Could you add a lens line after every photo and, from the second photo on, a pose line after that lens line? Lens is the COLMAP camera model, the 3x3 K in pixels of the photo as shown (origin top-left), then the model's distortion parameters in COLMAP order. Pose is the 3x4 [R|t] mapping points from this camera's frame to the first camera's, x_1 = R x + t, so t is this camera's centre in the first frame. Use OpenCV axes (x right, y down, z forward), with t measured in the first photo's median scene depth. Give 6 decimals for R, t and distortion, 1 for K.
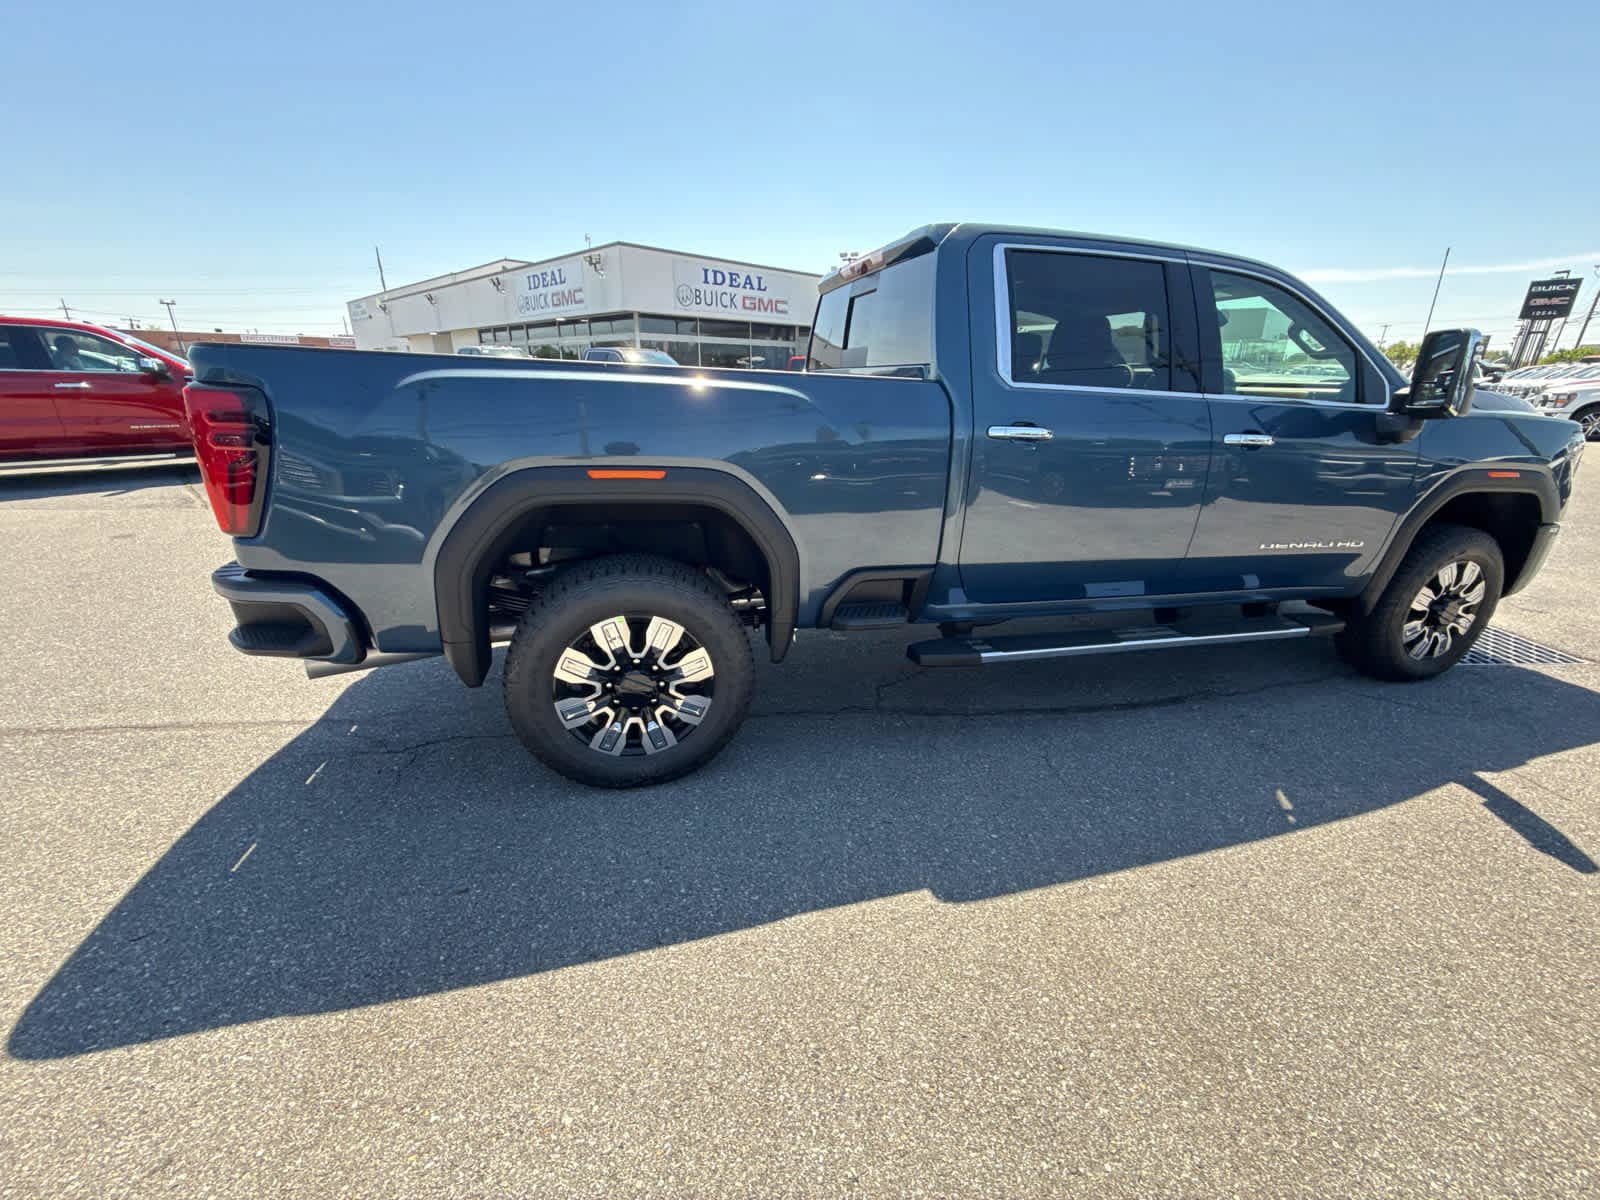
lens RADIAL K [[631.8, 0, 806.1], [0, 631.8, 610.3], [0, 0, 1]] dist [0.000373, -0.000082]
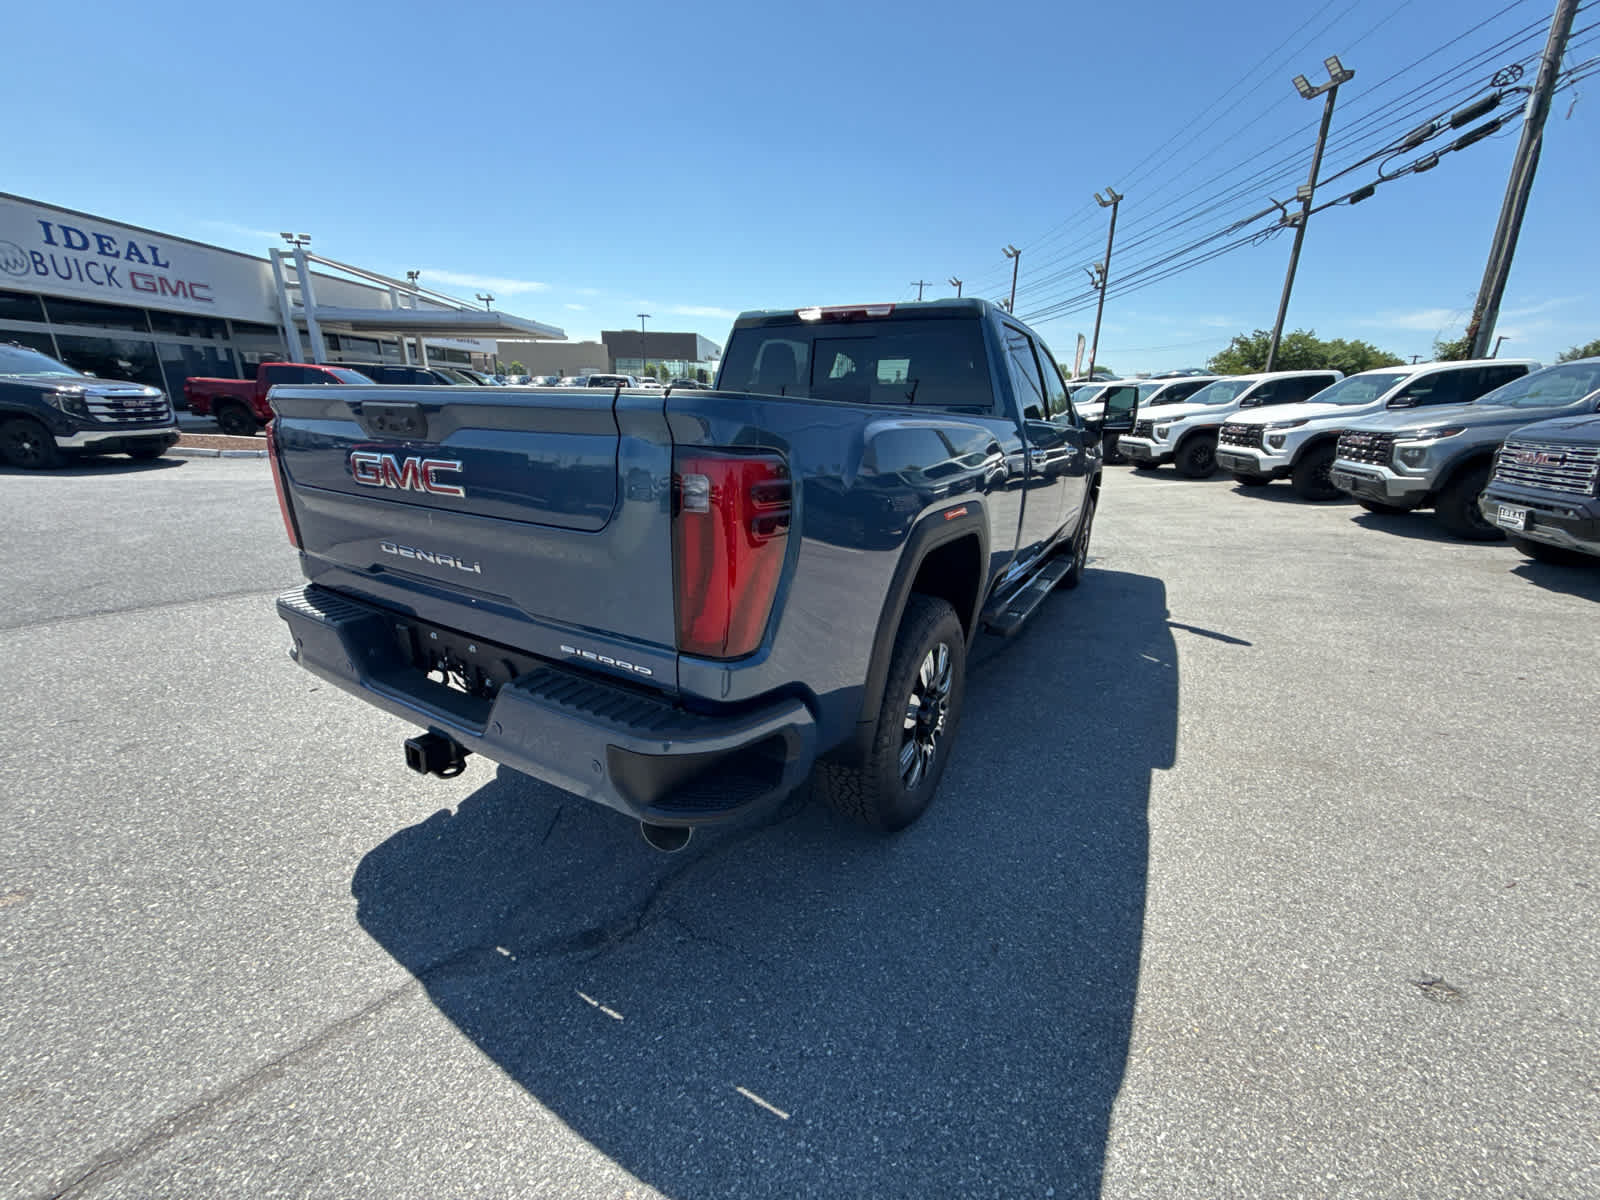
lens RADIAL K [[631.8, 0, 806.7], [0, 631.8, 607.0], [0, 0, 1]] dist [0.000373, -0.000082]
pose [[0.719341, -0.212321, 0.661414, -0.852813], [0.226814, 0.971749, 0.065264, -0.132405], [-0.656585, 0.103071, 0.747176, 0.267138]]
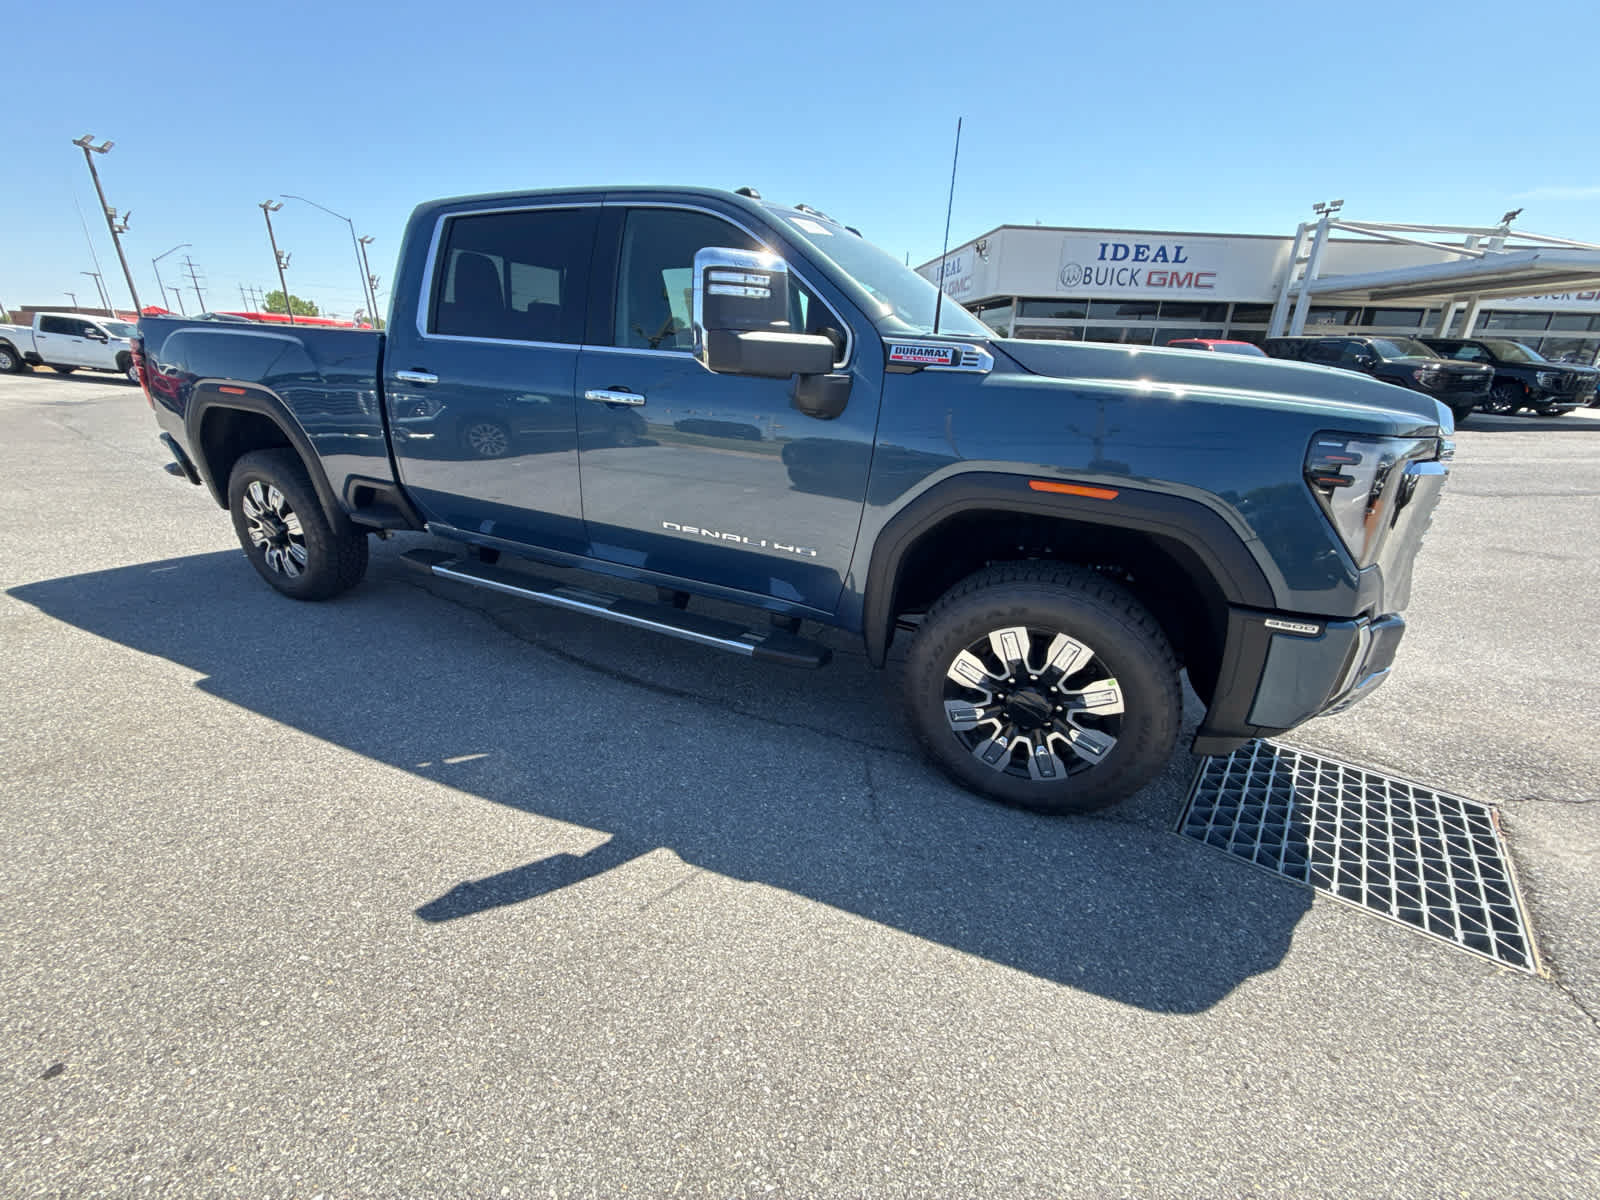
lens RADIAL K [[631.1, 0, 807.3], [0, 631.1, 612.3], [0, 0, 1]] dist [-0.000047, 0.000166]
pose [[0.766313, 0.242519, -0.594936, 1.423254], [-0.232805, 0.967903, 0.094687, -0.115296], [0.598804, 0.065944, 0.798176, 0.437729]]
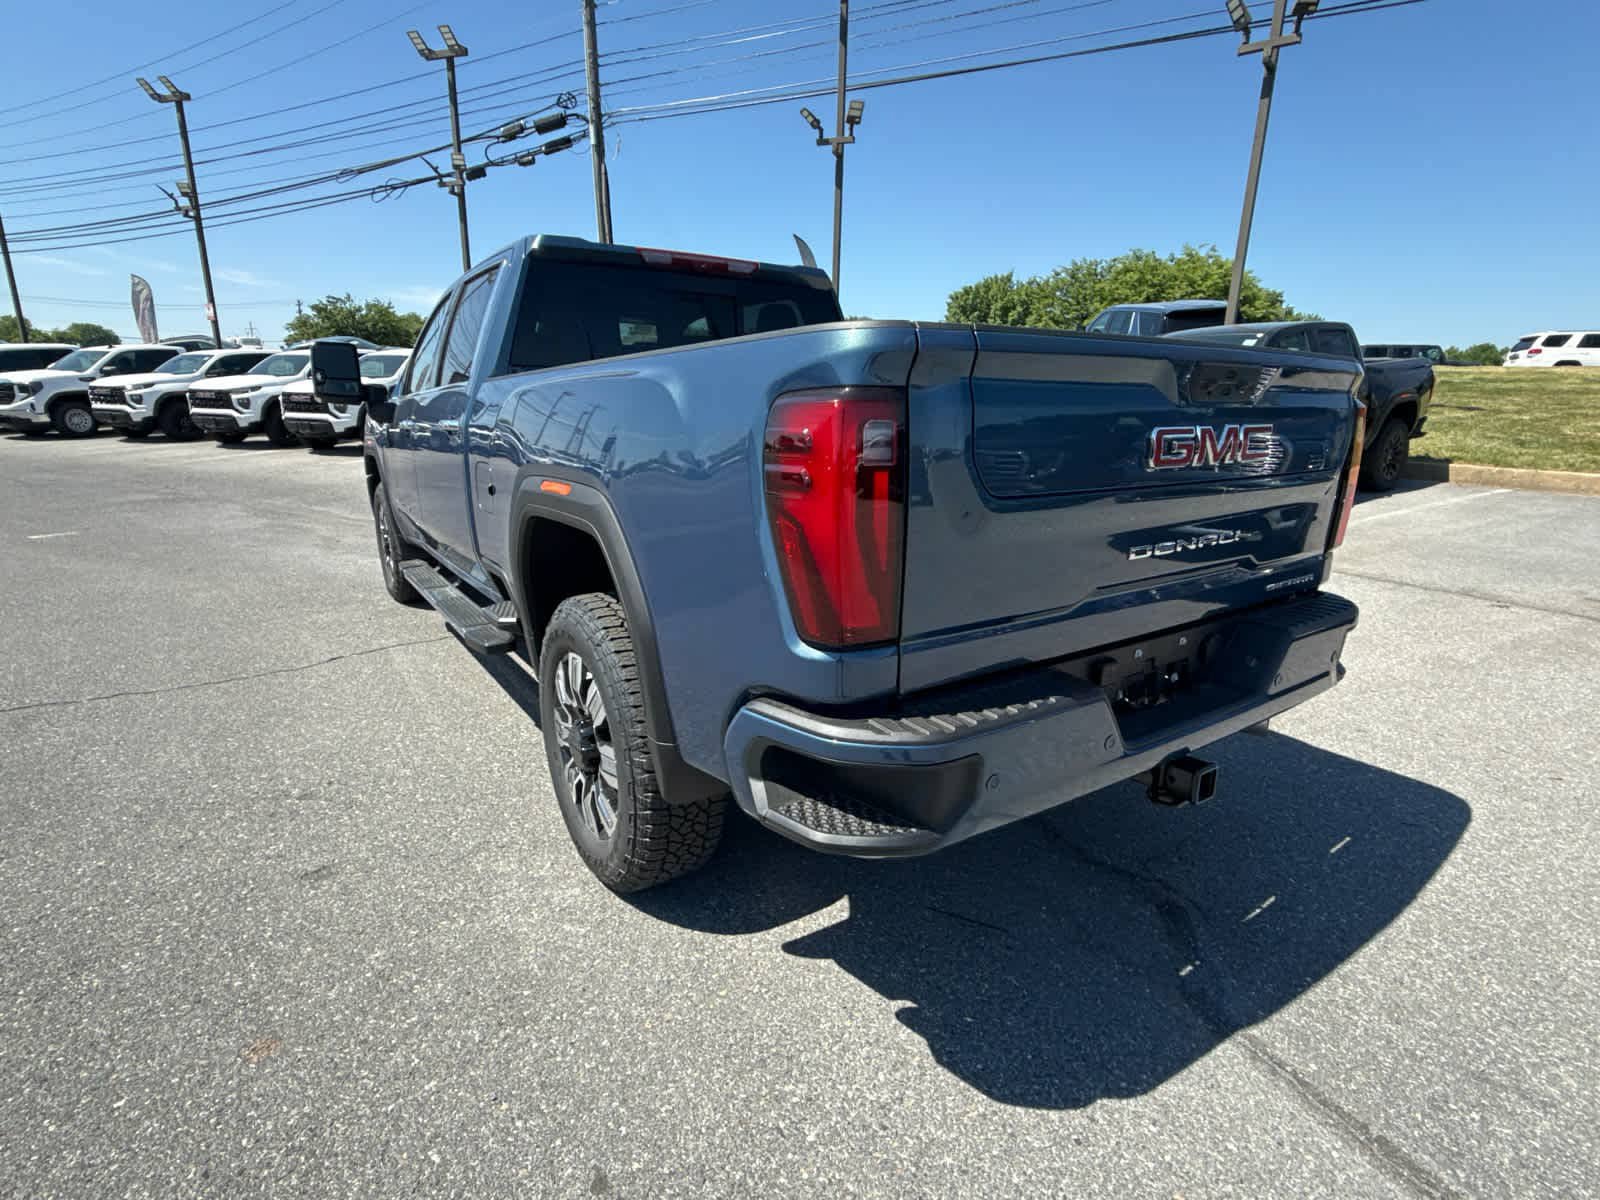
lens RADIAL K [[780.6, 0, 803.6], [0, 780.6, 610.3], [0, 0, 1]] dist [-0.000133, -0.000113]
pose [[-0.319152, -0.266168, 0.909558, -1.182110], [0.306353, 0.879246, 0.364793, -0.485633], [-0.896822, 0.395070, -0.199072, 1.340986]]
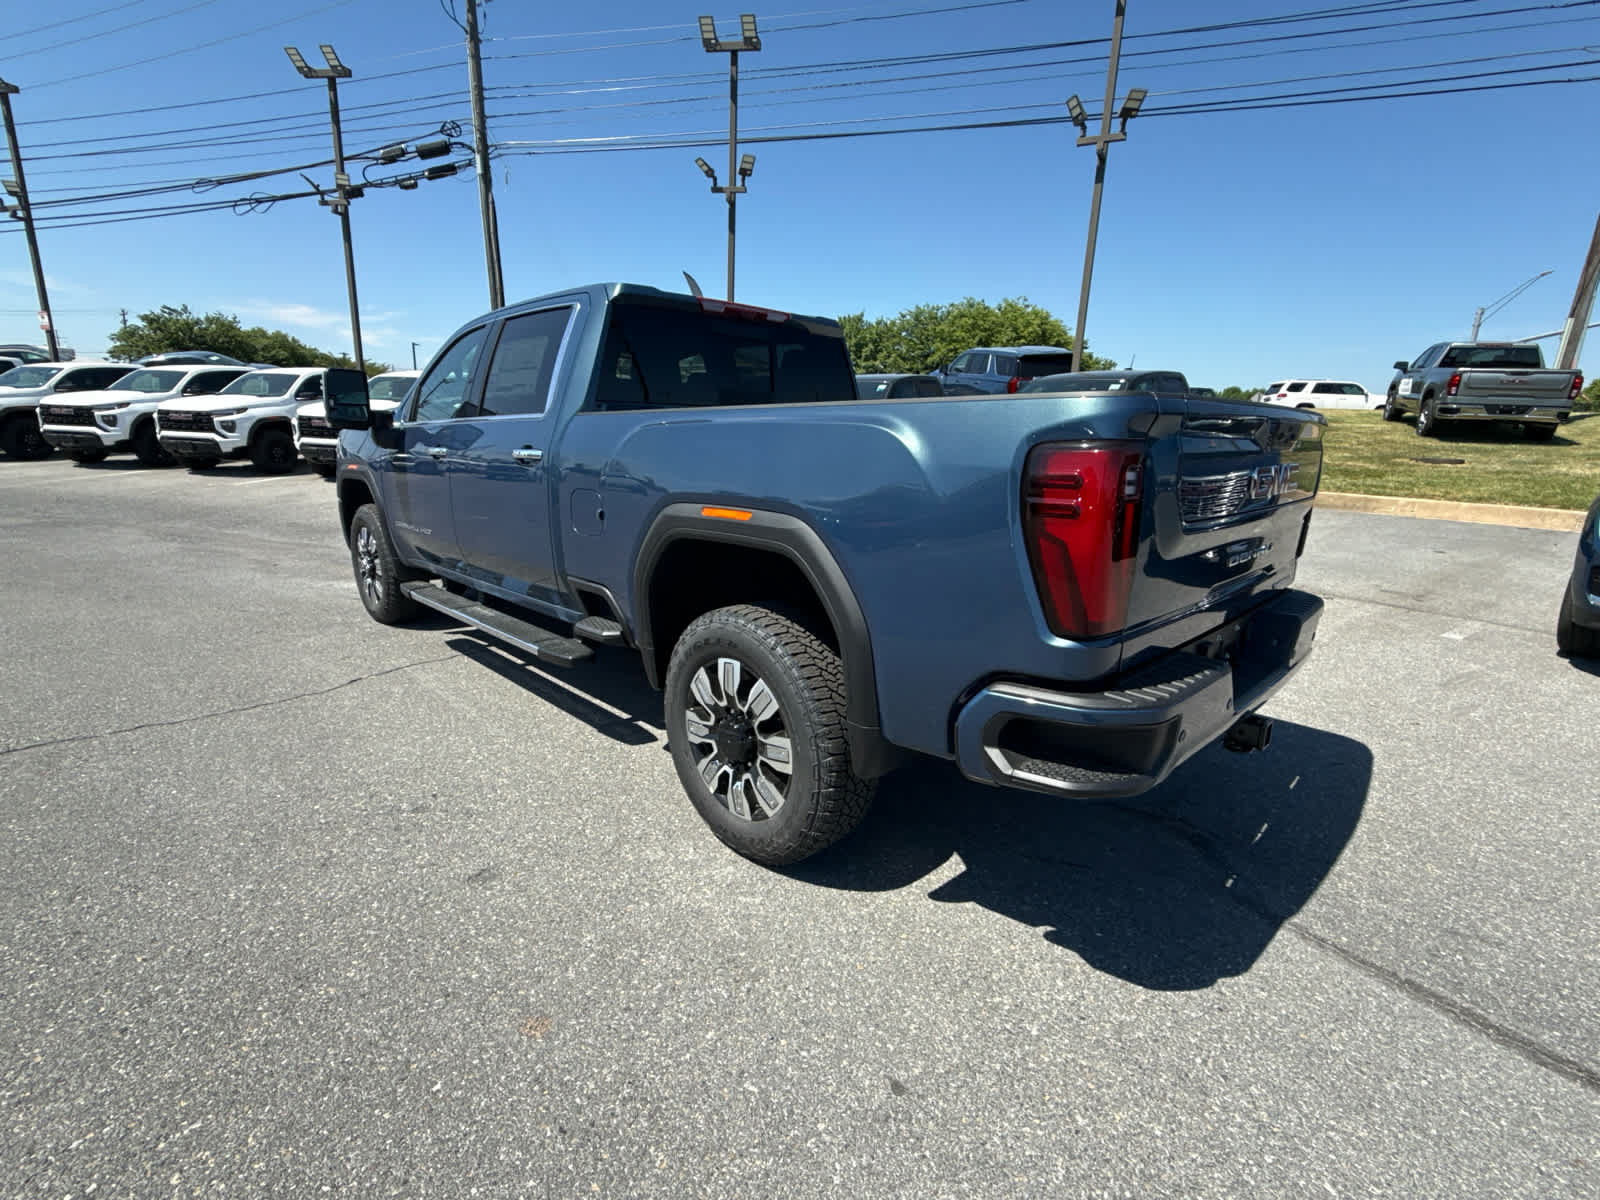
lens RADIAL K [[729.3, 0, 804.9], [0, 729.3, 608.0], [0, 0, 1]] dist [0.000576, -0.000633]
pose [[-0.484786, -0.239001, 0.841345, -1.136079], [0.264629, 0.876774, 0.401546, -0.596083], [-0.833639, 0.417308, -0.361801, 1.617604]]
